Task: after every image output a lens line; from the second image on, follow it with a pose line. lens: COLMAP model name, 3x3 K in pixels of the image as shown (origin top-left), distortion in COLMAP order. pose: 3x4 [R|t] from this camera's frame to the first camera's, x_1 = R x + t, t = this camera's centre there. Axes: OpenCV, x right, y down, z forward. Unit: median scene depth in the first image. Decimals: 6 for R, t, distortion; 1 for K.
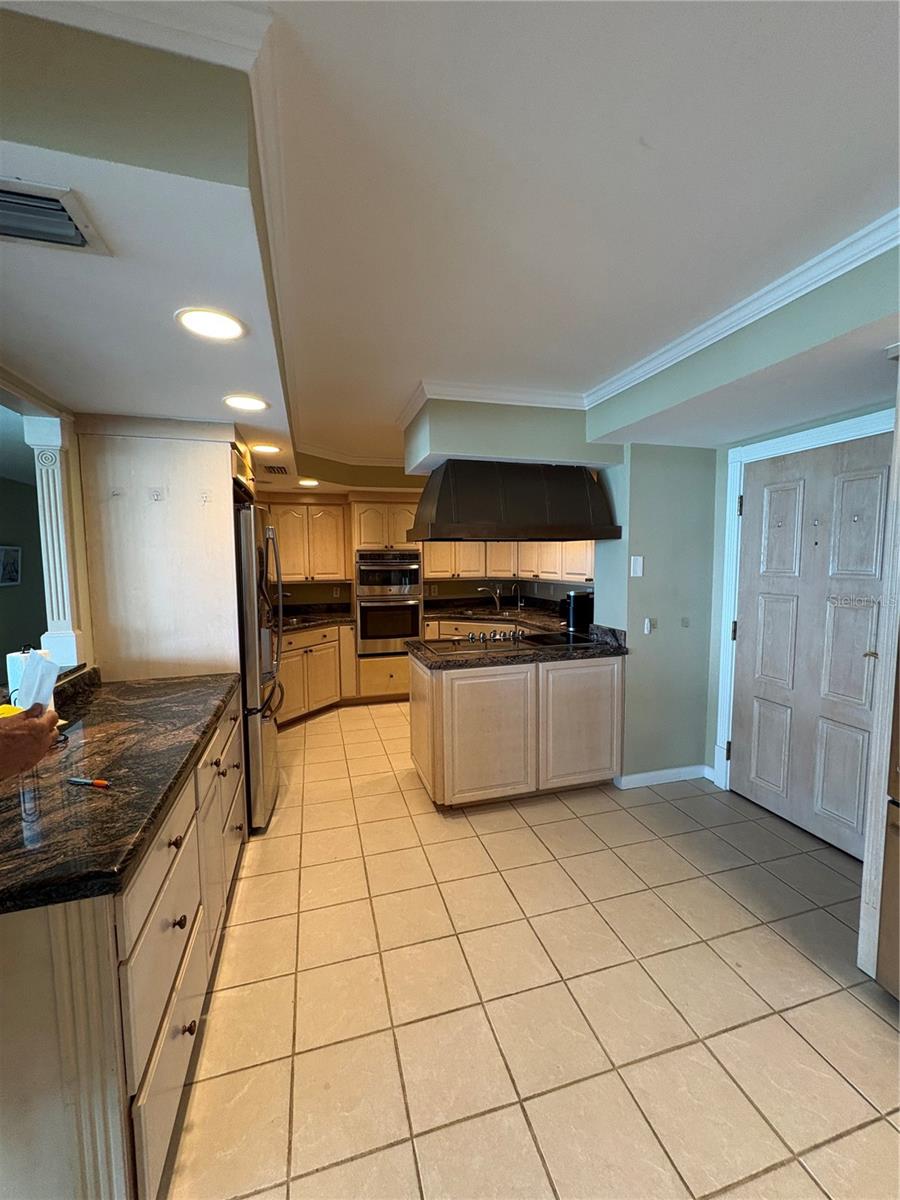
lens RADIAL K [[479.5, 0, 448.2], [0, 479.5, 599.3], [0, 0, 1]] dist [0.000205, 0.000310]
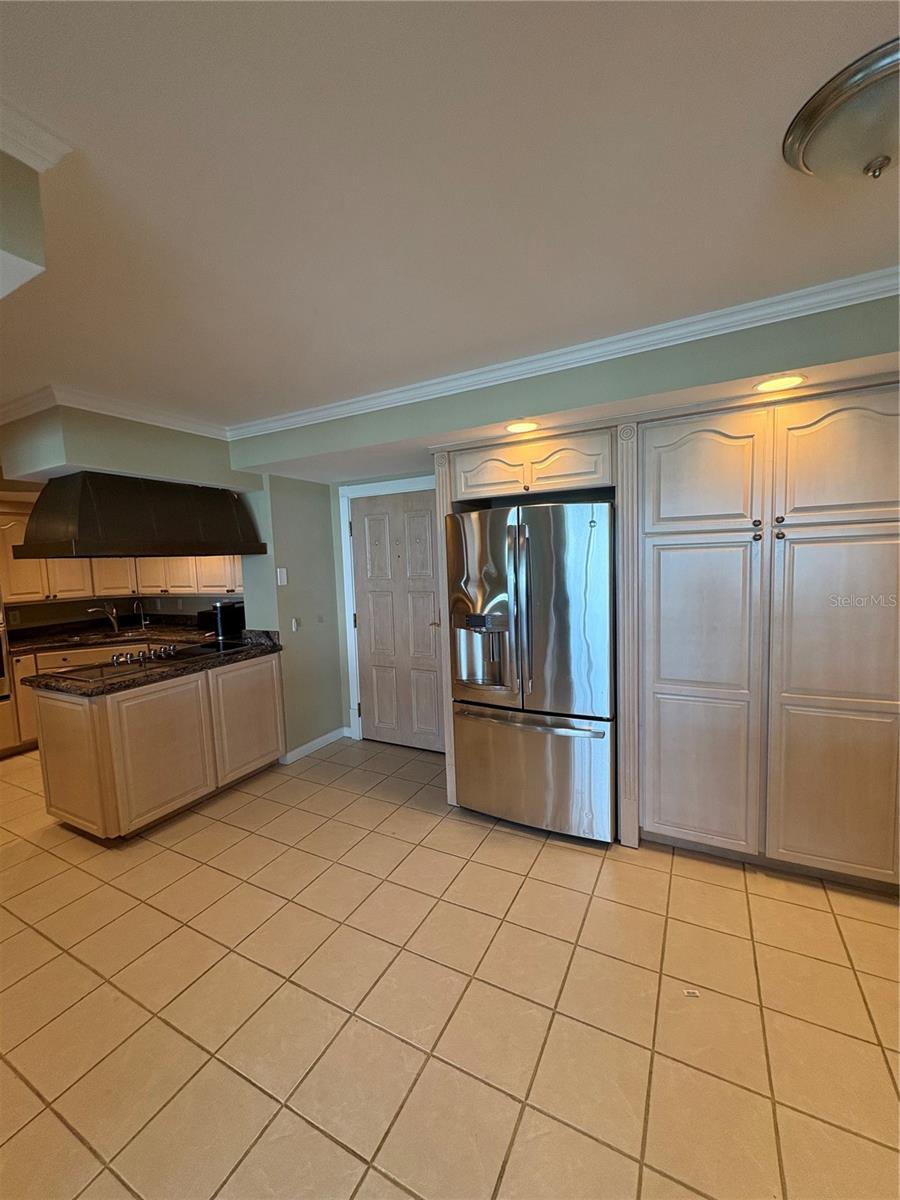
lens RADIAL K [[479.5, 0, 448.2], [0, 479.5, 599.3], [0, 0, 1]] dist [0.000205, 0.000310]
pose [[0.694386, -0.078116, 0.715351, -0.150432], [0.091994, 0.995570, 0.019418, 0.002652], [-0.713699, 0.052325, 0.698496, -0.112257]]
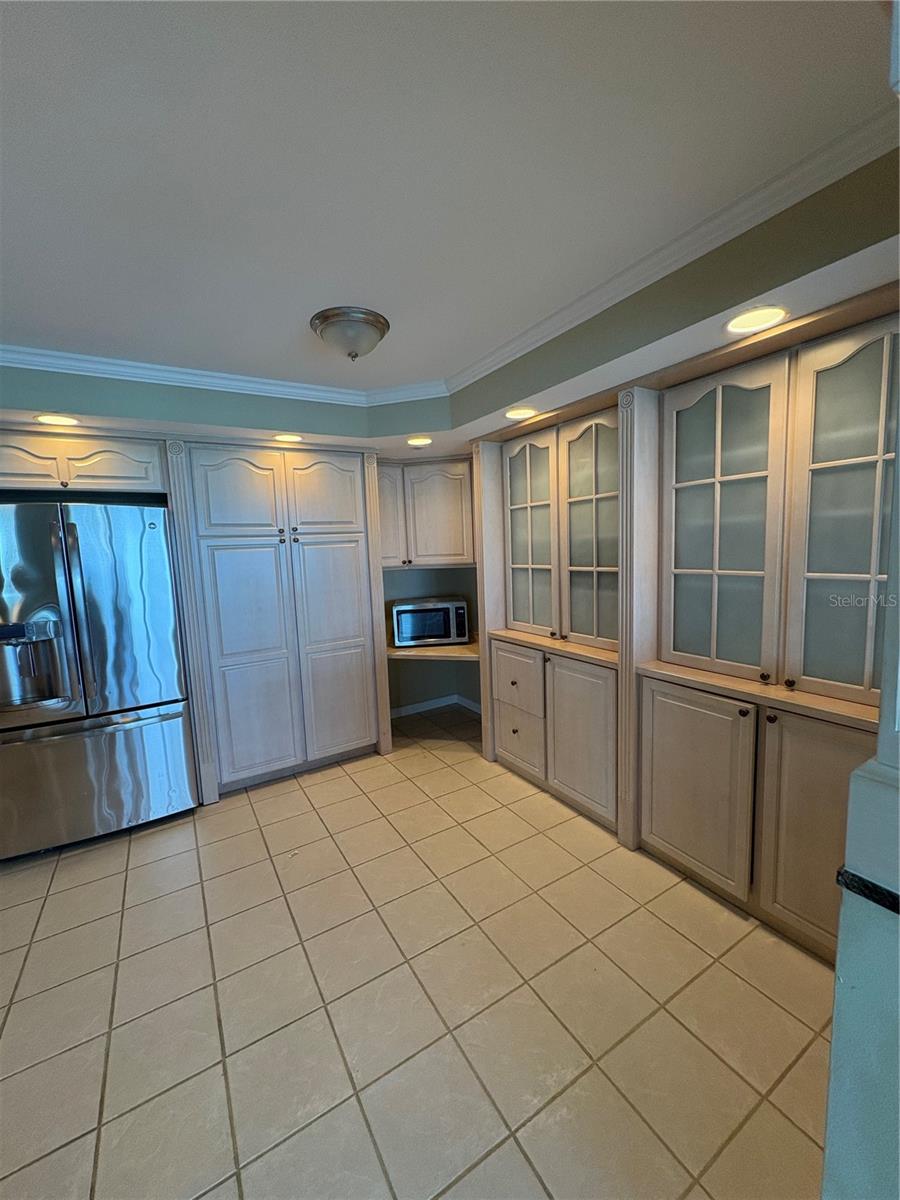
lens RADIAL K [[479.5, 0, 448.2], [0, 479.5, 599.3], [0, 0, 1]] dist [0.000205, 0.000310]
pose [[-0.258745, -0.089859, 0.961757, -0.349004], [0.124954, 0.984184, 0.125572, 0.004692], [-0.957830, 0.152667, -0.243424, -0.035751]]
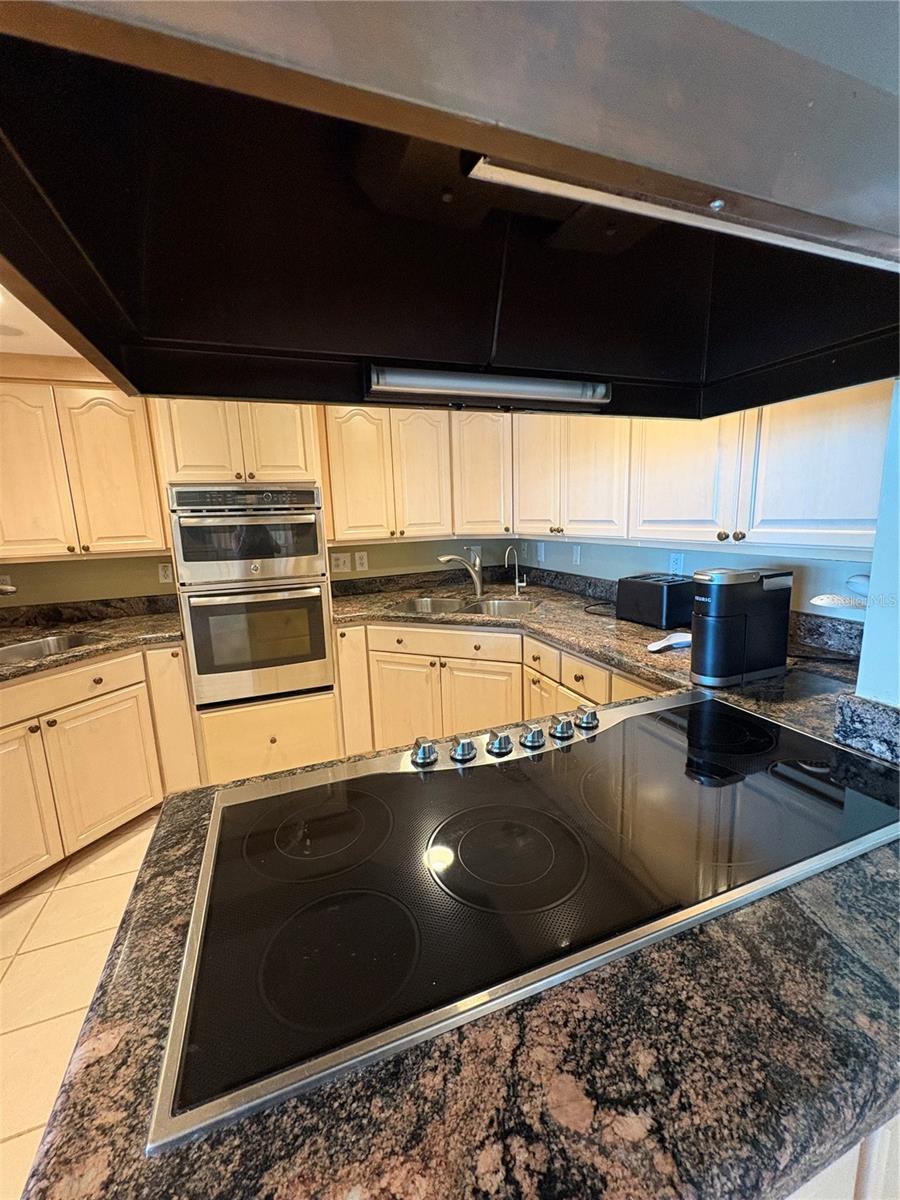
lens RADIAL K [[479.5, 0, 448.2], [0, 479.5, 599.3], [0, 0, 1]] dist [0.000205, 0.000310]
pose [[0.996136, -0.040017, 0.078176, 0.040673], [0.032865, 0.995334, 0.090721, -0.034569], [-0.081441, -0.087801, 0.992803, 0.681923]]
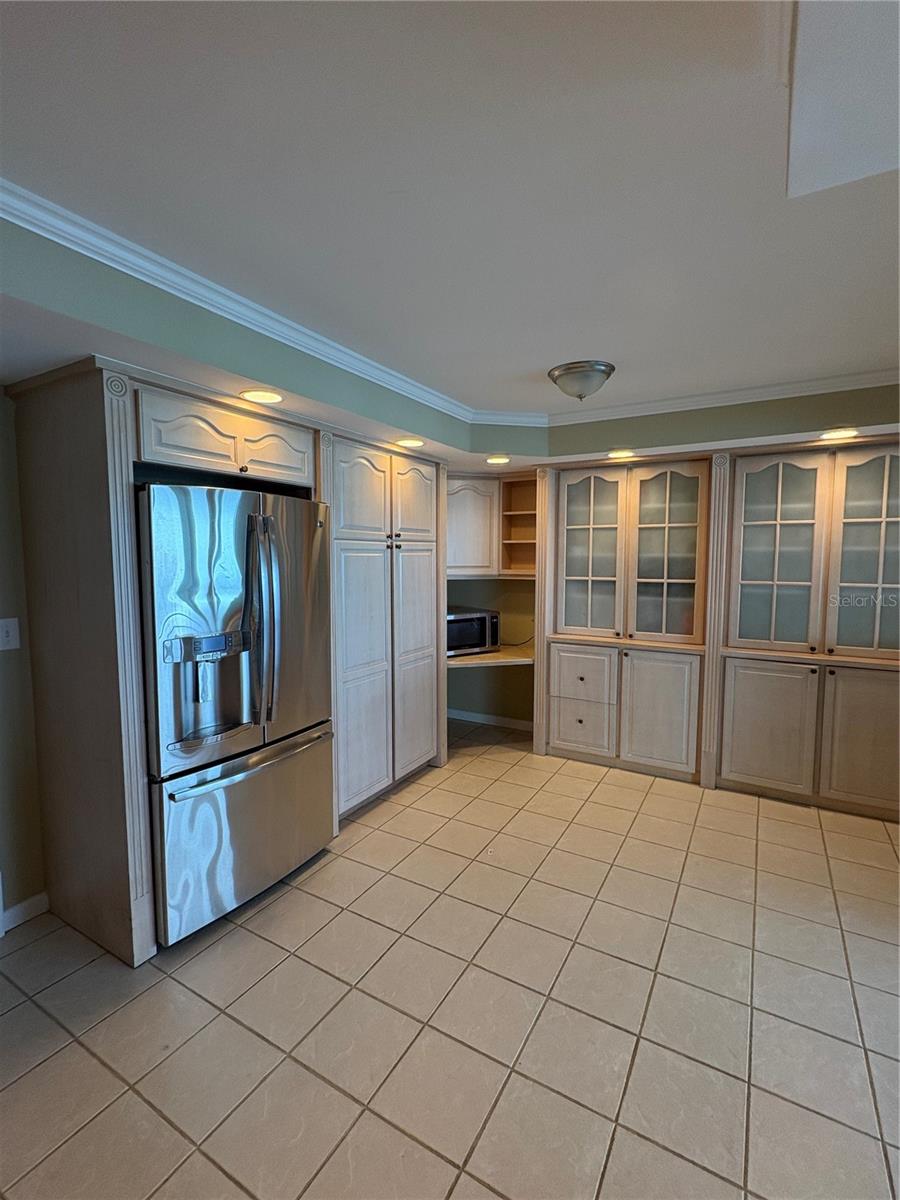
lens RADIAL K [[540.9, 0, 450.0], [0, 540.9, 600.0], [0, 0, 1]] dist [0.000778, -0.000148]
pose [[-0.691111, -0.050852, 0.720957, -0.186151], [0.068022, 0.988517, 0.134931, -0.052935], [-0.719541, 0.142293, -0.679716, 0.566792]]
